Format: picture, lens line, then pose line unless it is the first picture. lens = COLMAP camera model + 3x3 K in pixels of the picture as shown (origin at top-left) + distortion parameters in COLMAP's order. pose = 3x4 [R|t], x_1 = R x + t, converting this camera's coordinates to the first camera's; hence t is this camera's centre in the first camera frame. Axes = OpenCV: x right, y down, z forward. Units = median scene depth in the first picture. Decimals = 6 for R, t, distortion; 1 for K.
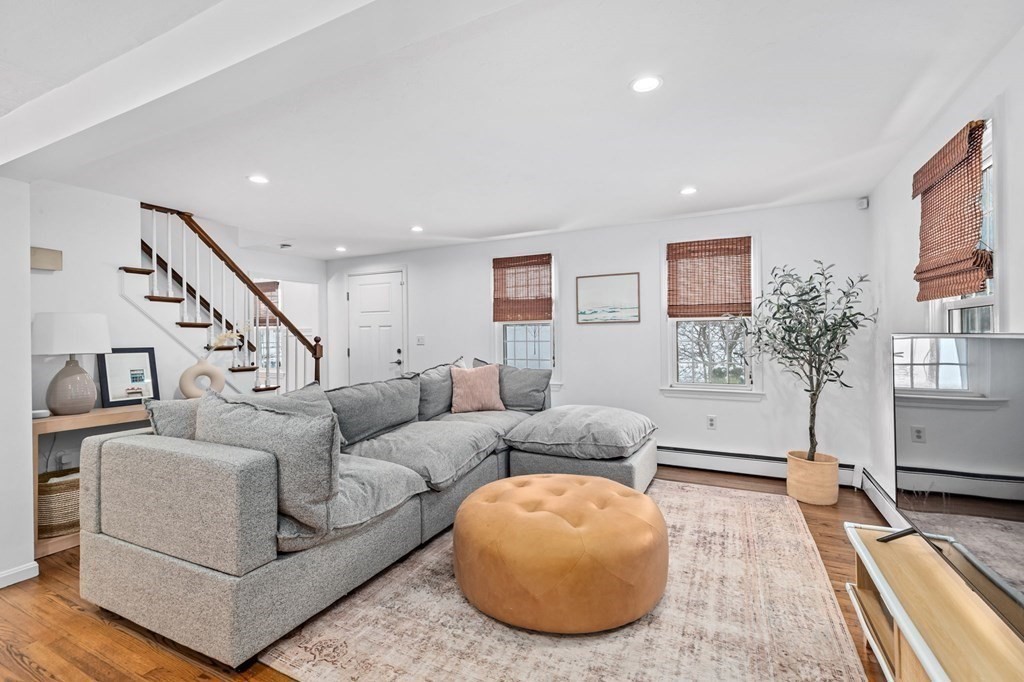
lens RADIAL K [[455.0, 0, 512.0], [0, 455.0, 335.2], [0, 0, 1]] dist [0.010315, -0.001540]
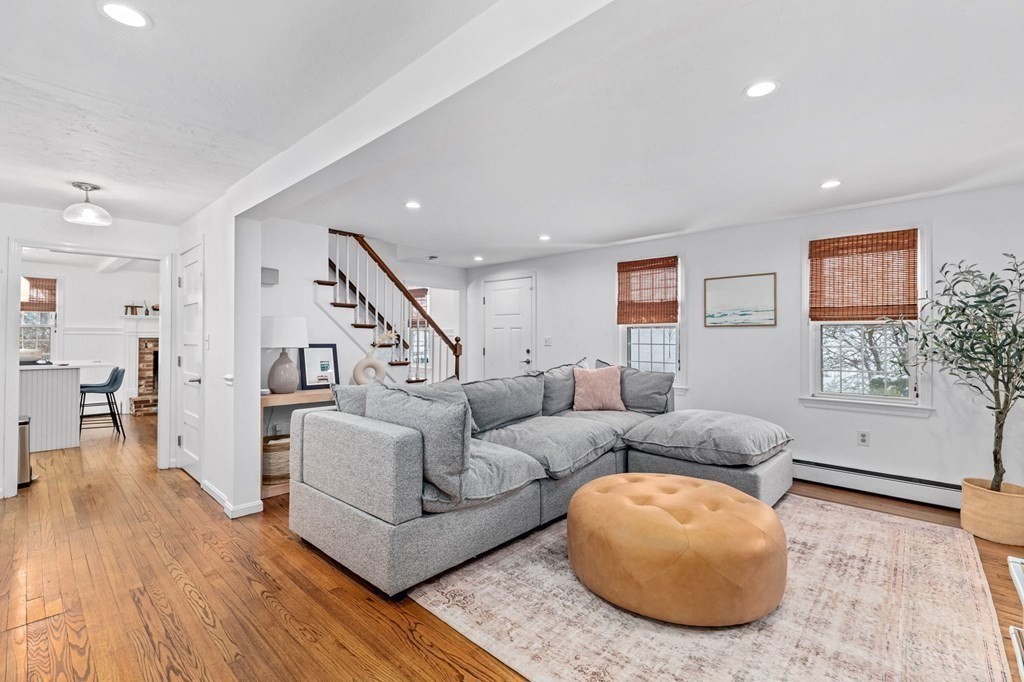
lens RADIAL K [[452.2, 0, 519.3], [0, 452.2, 335.7], [0, 0, 1]] dist [0.013141, -0.002234]
pose [[0.962953, 0.011989, -0.269401, 0.031207], [-0.012832, 0.999917, -0.001369, -0.000303], [0.269362, 0.004775, 0.963027, -0.054254]]
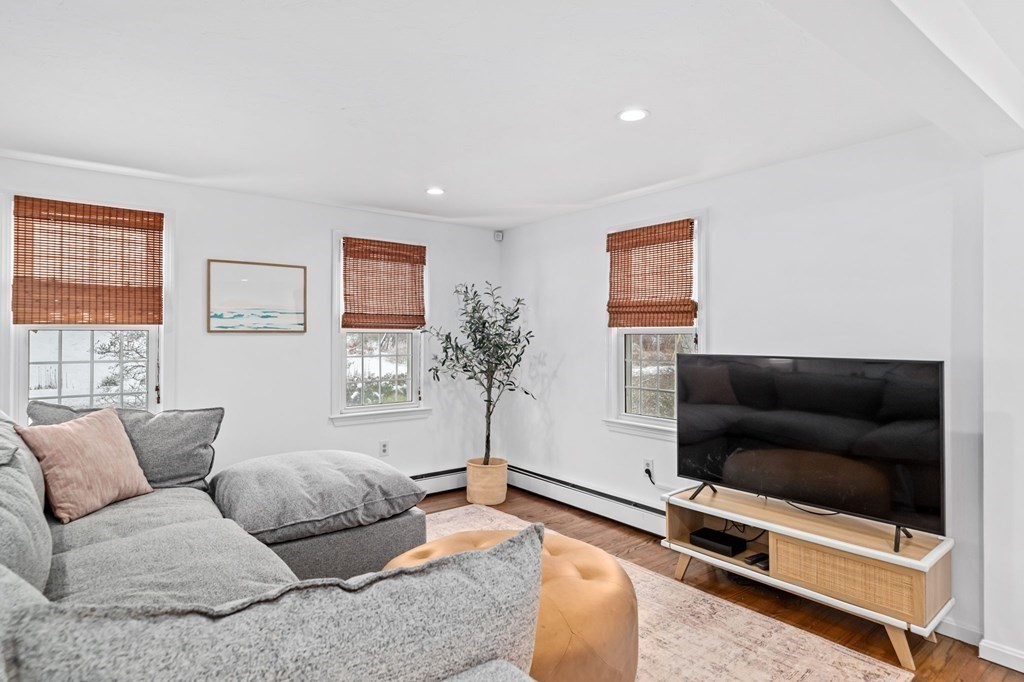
lens RADIAL K [[547.6, 0, 511.6], [0, 547.6, 334.7], [0, 0, 1]] dist [0.015577, -0.001460]
pose [[0.440233, 0.013696, 0.897779, -0.497088], [-0.006237, 0.999906, -0.012195, -0.020858], [-0.897862, -0.000230, 0.440277, 0.378066]]
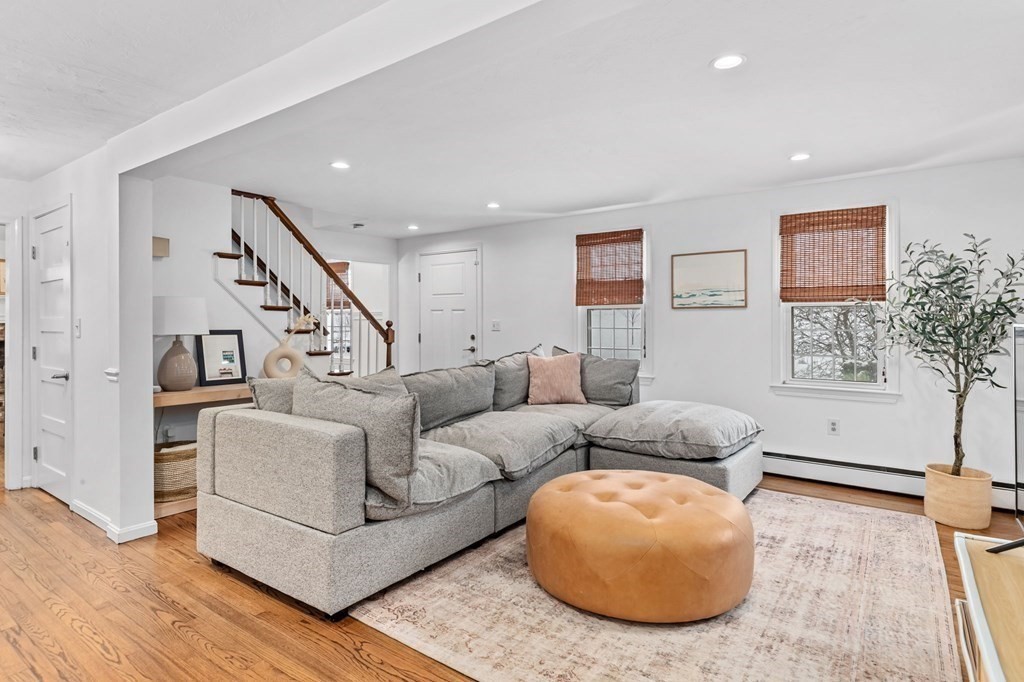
lens RADIAL K [[547.6, 0, 519.8], [0, 547.6, 323.5], [0, 0, 1]] dist [0.015577, -0.001460]
pose [[0.987967, 0.010024, -0.154339, 0.023851], [-0.009200, 0.999939, 0.006049, -0.000719], [0.154391, -0.004556, 0.987999, -0.115212]]
